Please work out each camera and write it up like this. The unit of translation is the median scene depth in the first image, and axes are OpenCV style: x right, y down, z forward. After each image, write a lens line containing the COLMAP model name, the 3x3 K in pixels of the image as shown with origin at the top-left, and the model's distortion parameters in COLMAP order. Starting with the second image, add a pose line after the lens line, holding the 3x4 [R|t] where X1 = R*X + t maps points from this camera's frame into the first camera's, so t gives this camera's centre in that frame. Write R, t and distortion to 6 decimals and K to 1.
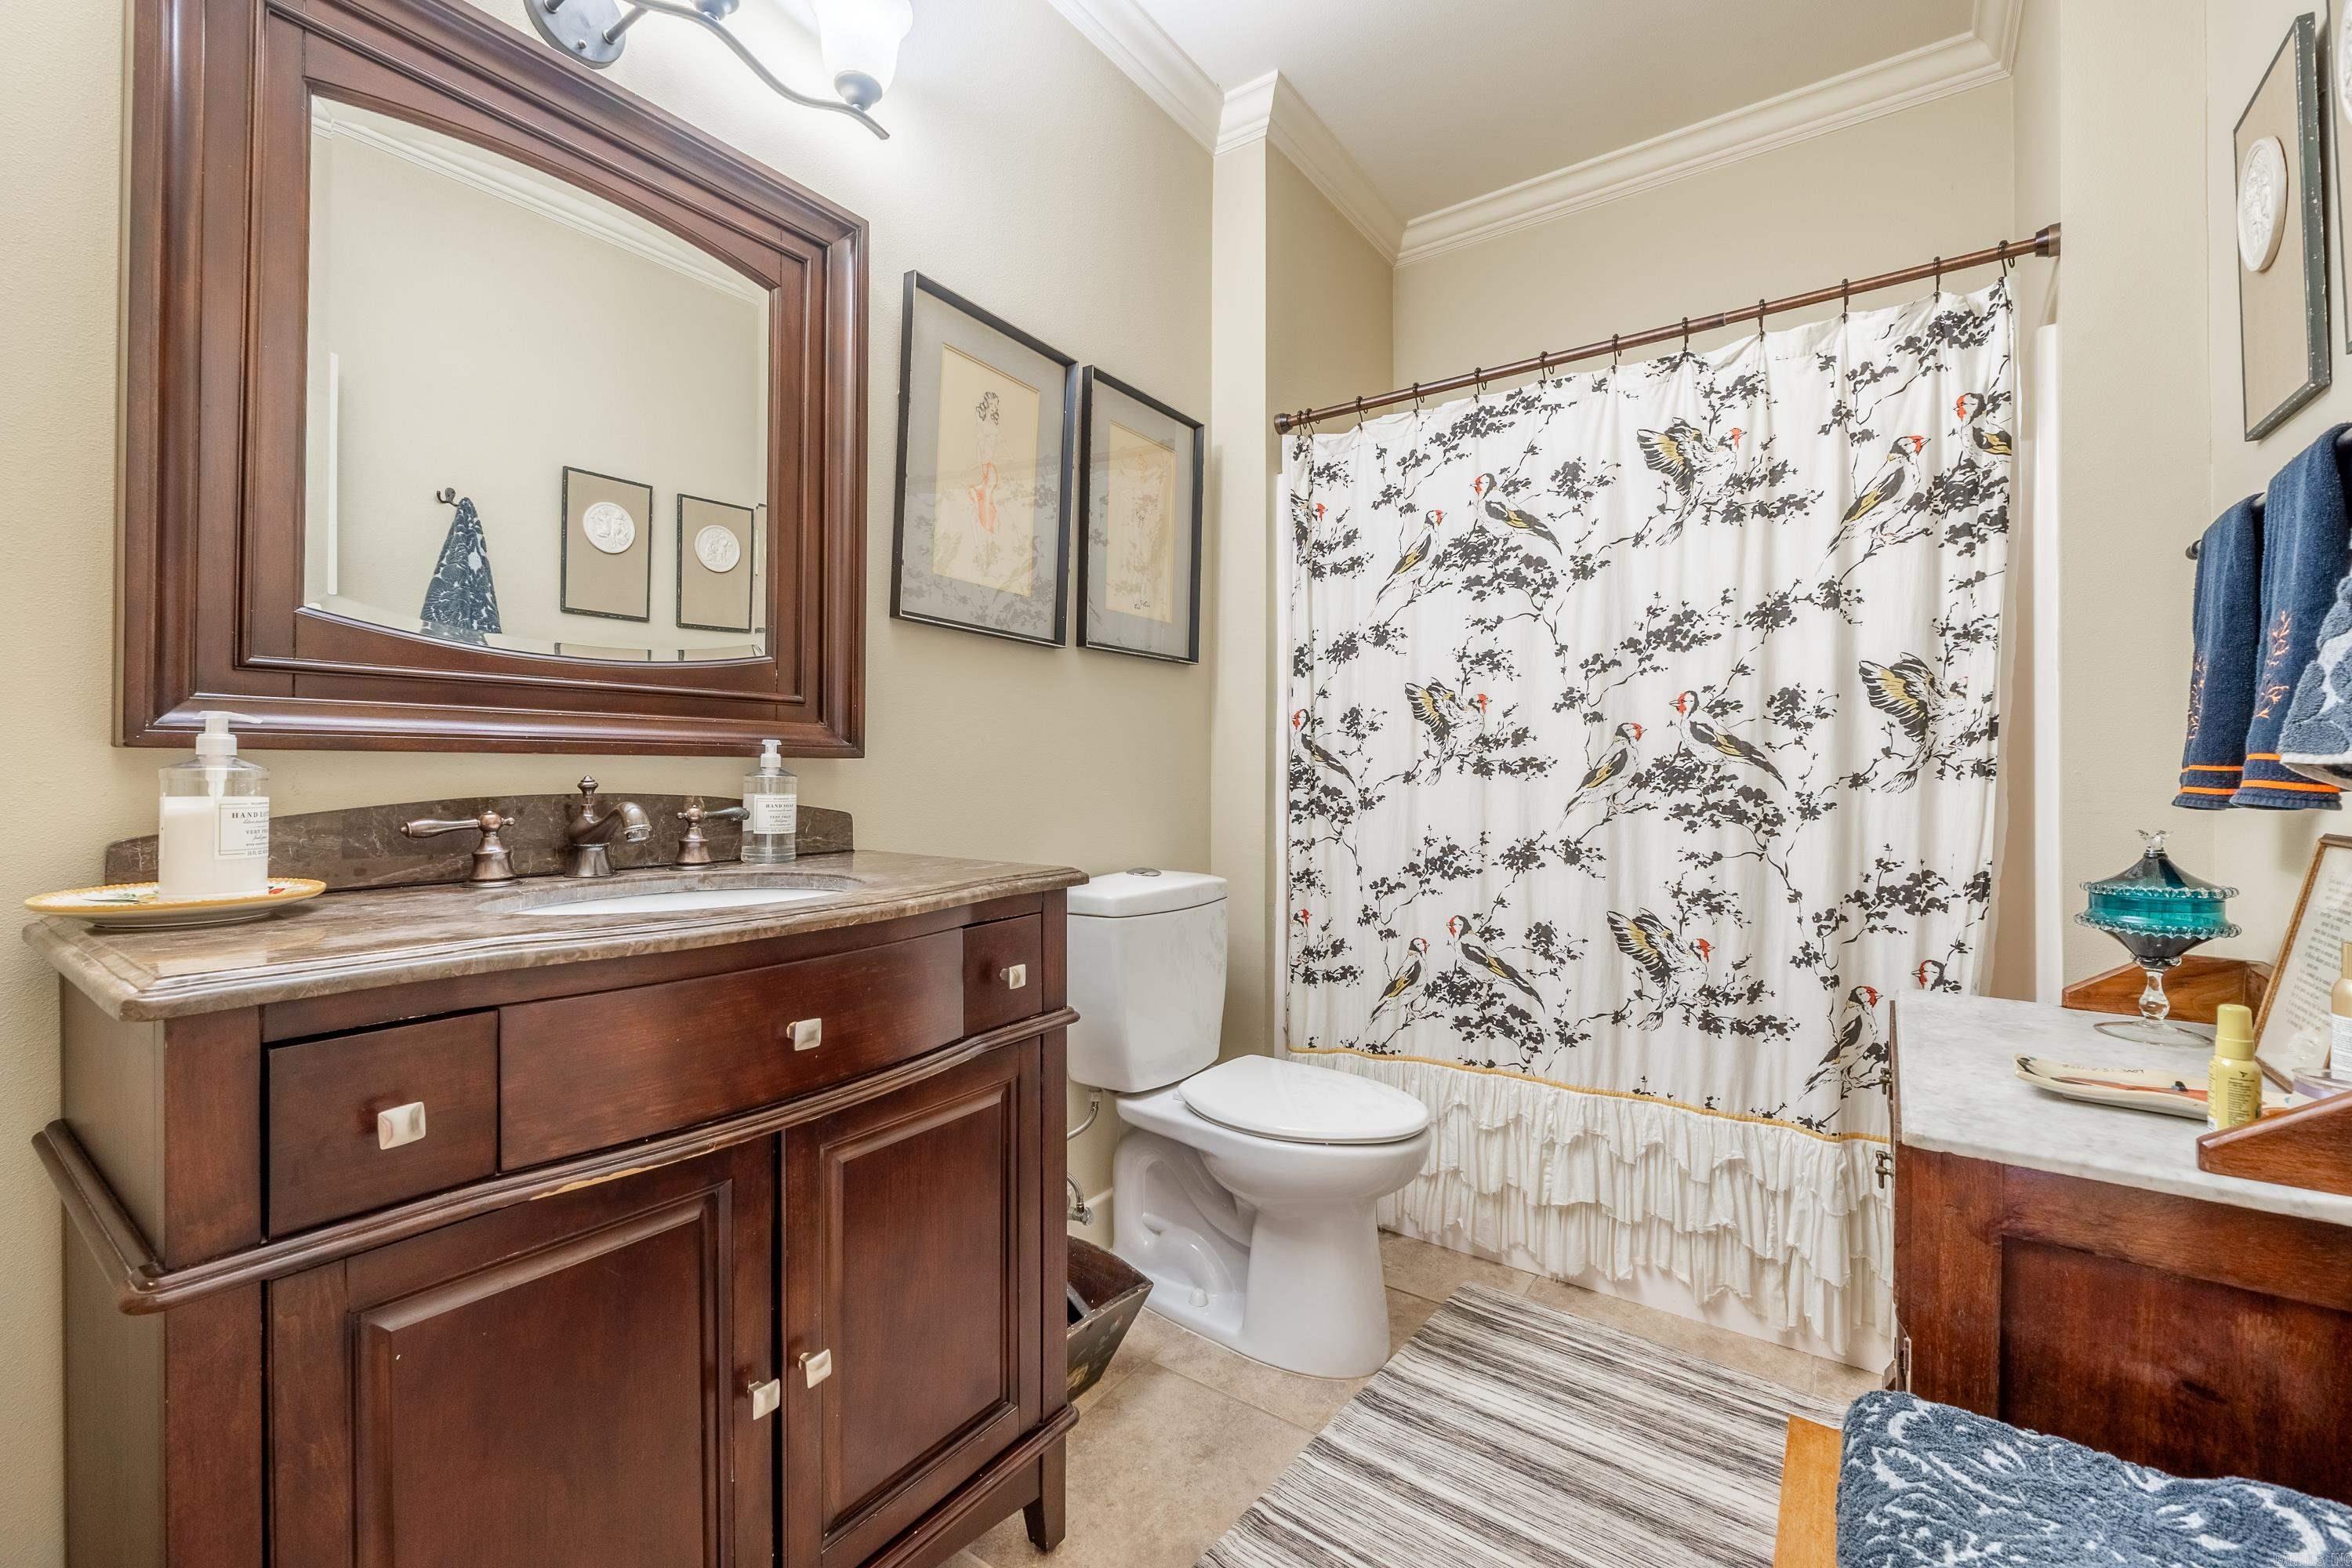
lens RADIAL K [[997.2, 0, 1179.9], [0, 997.2, 783.1], [0, 0, 1]] dist [-0.008720, 0.000749]
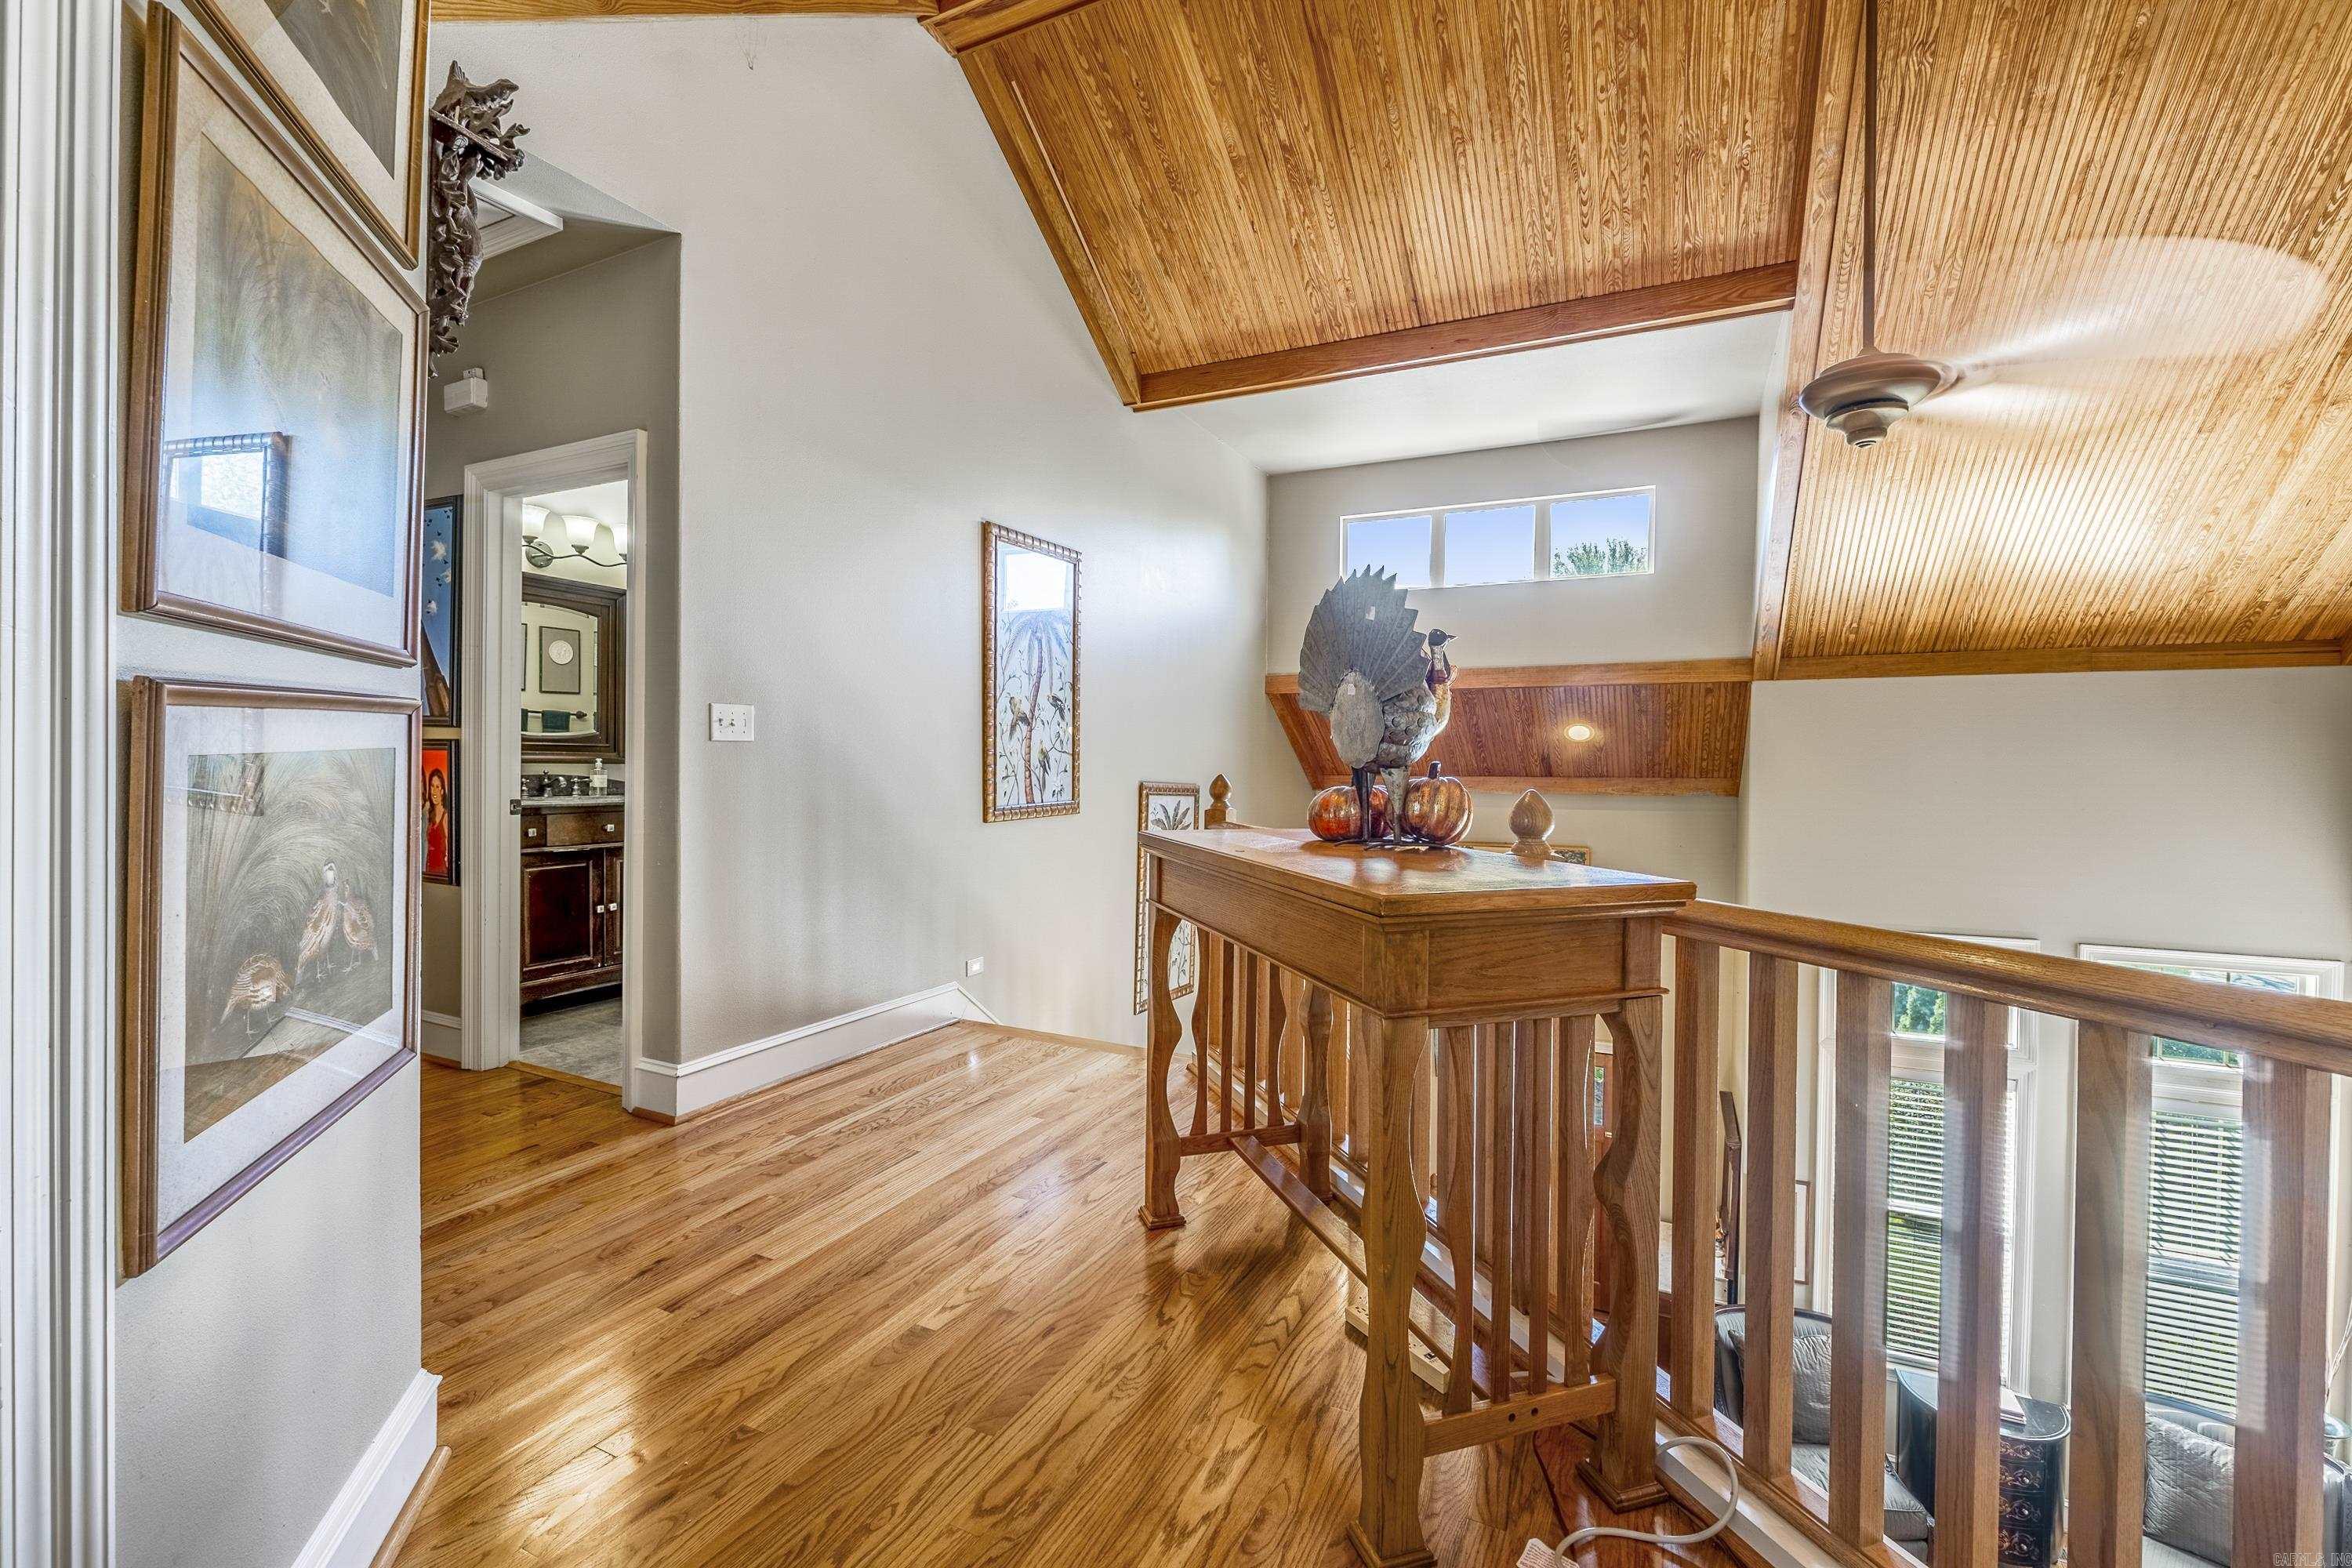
lens RADIAL K [[997.2, 0, 1175.9], [0, 997.2, 775.1], [0, 0, 1]] dist [-0.008720, 0.000749]
pose [[0.986945, 0.006522, 0.160924, 1.010434], [-0.007123, 0.999970, 0.003160, -0.013684], [-0.160899, -0.004265, 0.986962, -2.731311]]
